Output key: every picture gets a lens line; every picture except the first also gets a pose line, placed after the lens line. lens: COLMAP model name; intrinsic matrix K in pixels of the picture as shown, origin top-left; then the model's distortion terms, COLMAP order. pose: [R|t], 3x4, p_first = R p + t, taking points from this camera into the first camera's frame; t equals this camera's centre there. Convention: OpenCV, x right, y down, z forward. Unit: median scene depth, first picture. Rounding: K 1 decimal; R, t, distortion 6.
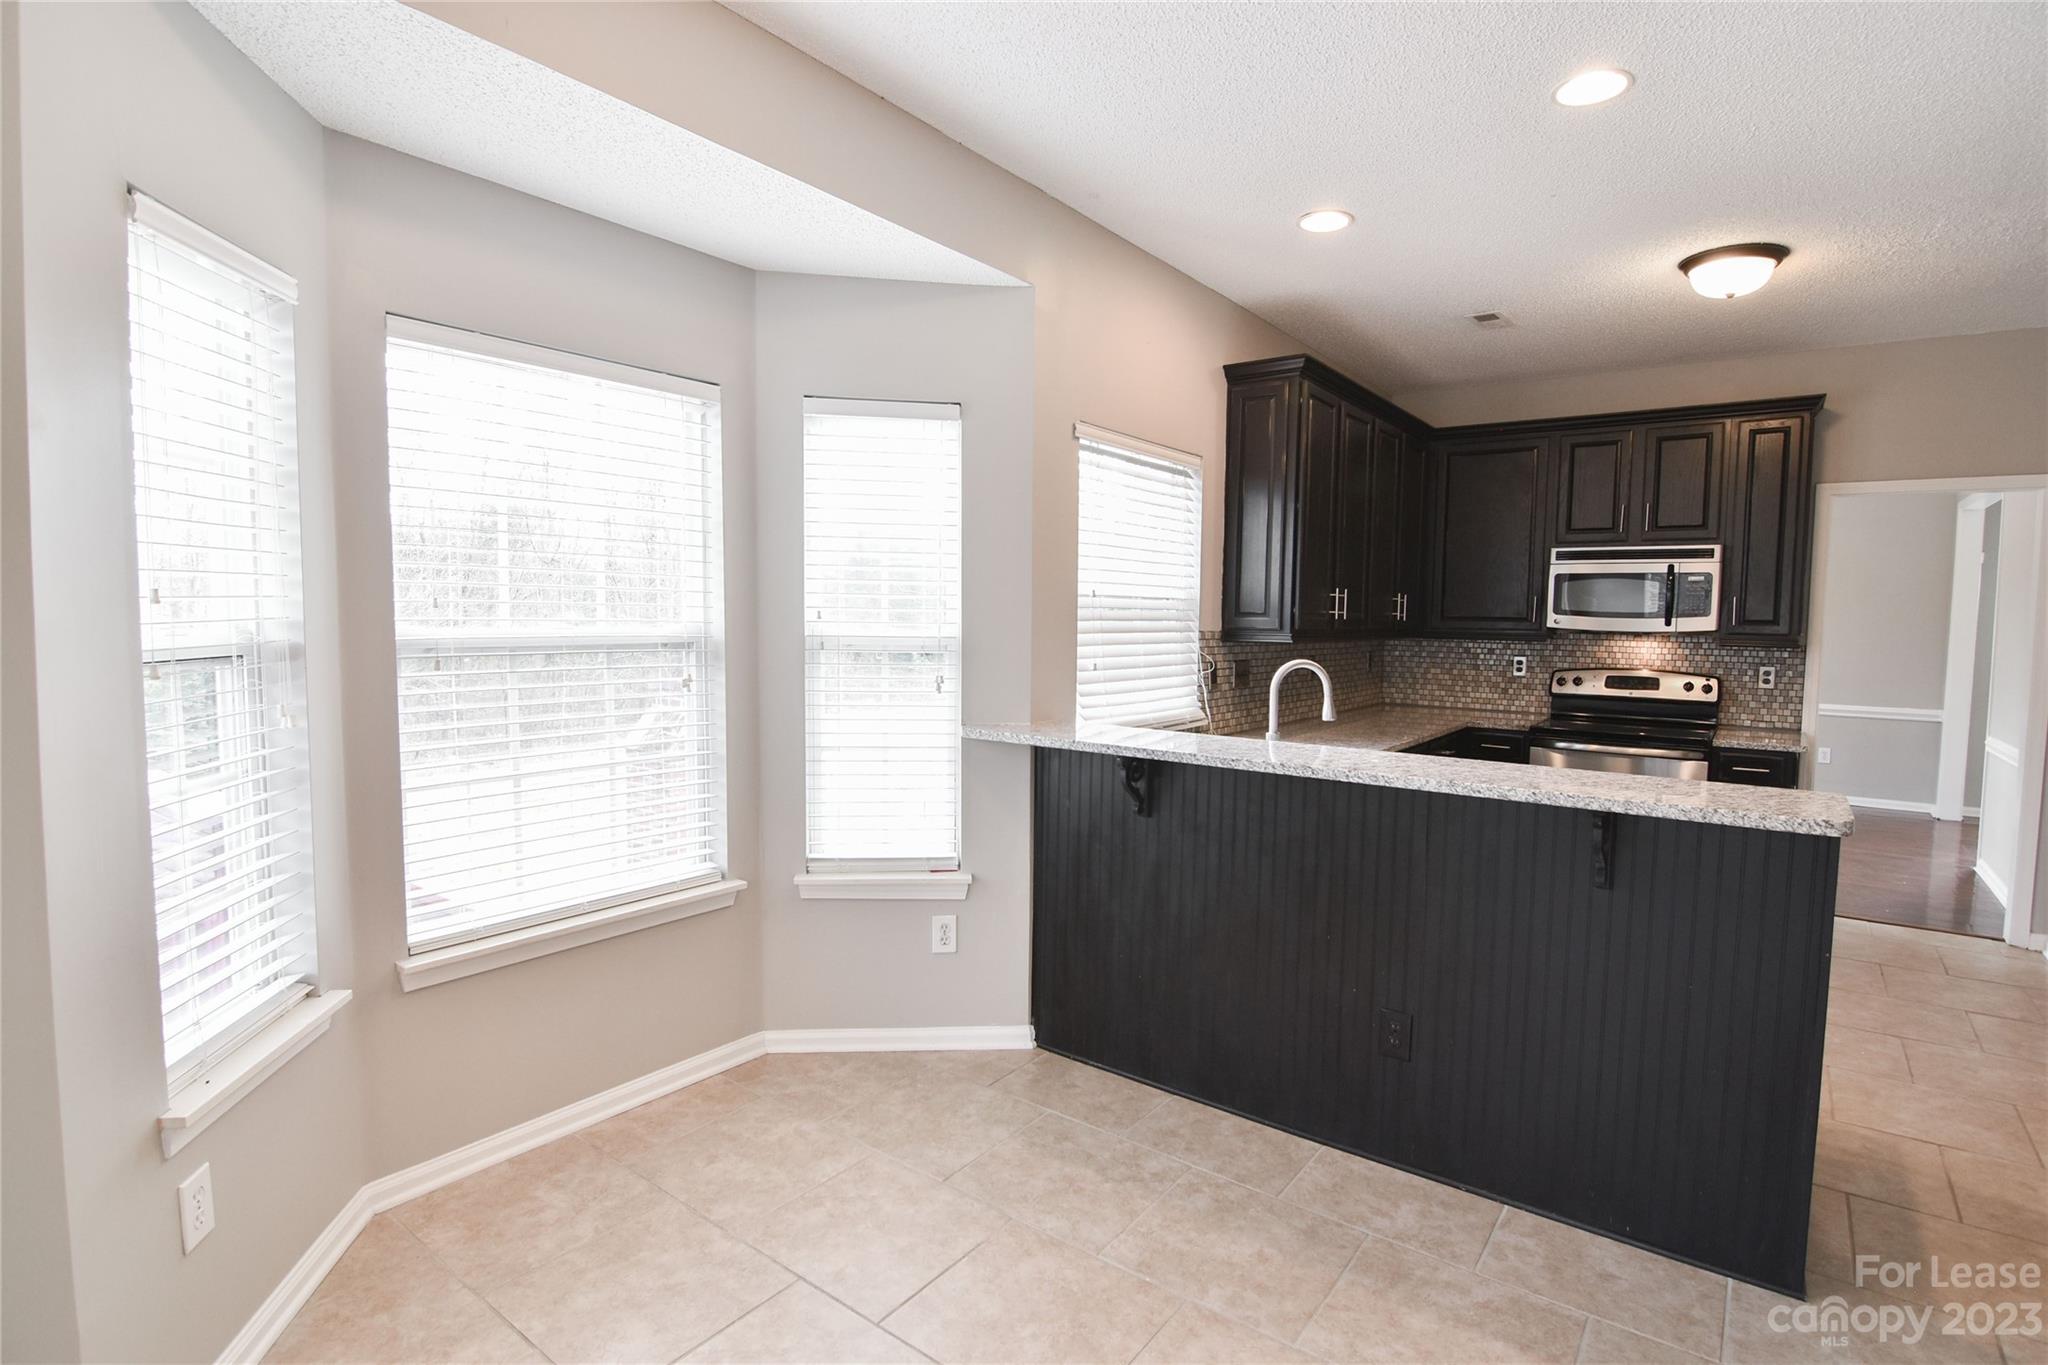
lens RADIAL K [[999.4, 0, 1028.9], [0, 999.4, 681.1], [0, 0, 1]] dist [-0.004587, -0.005177]
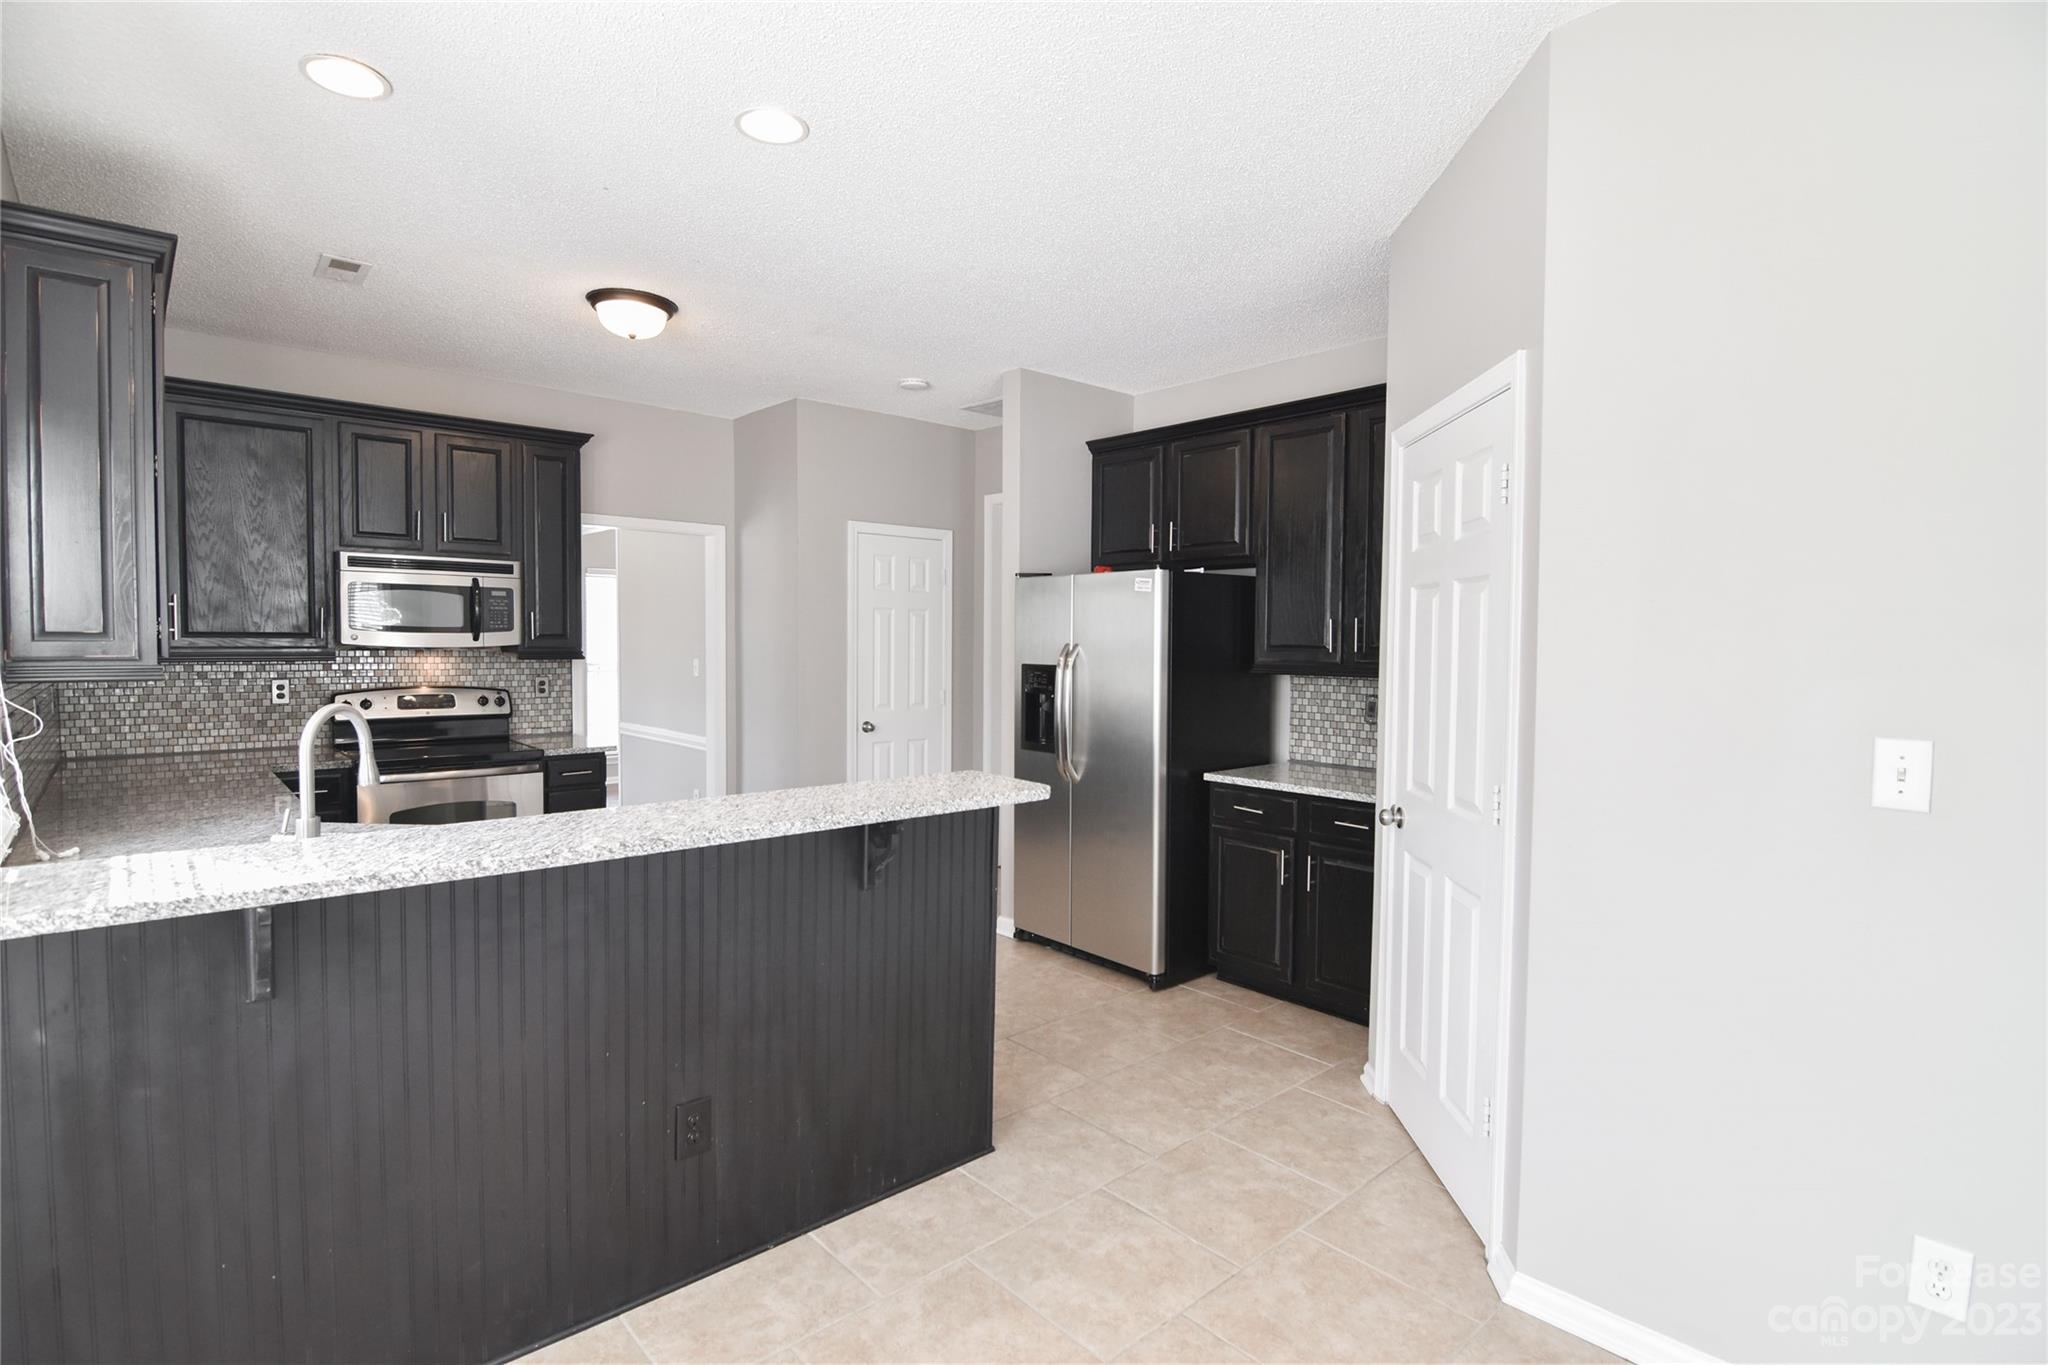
lens RADIAL K [[999.4, 0, 1027.7], [0, 999.4, 679.8], [0, 0, 1]] dist [-0.004587, -0.005177]
pose [[0.205967, -0.054539, 0.977038, -0.203540], [0.059341, 0.997304, 0.043161, -0.027096], [-0.976758, 0.049088, 0.208648, 0.267131]]
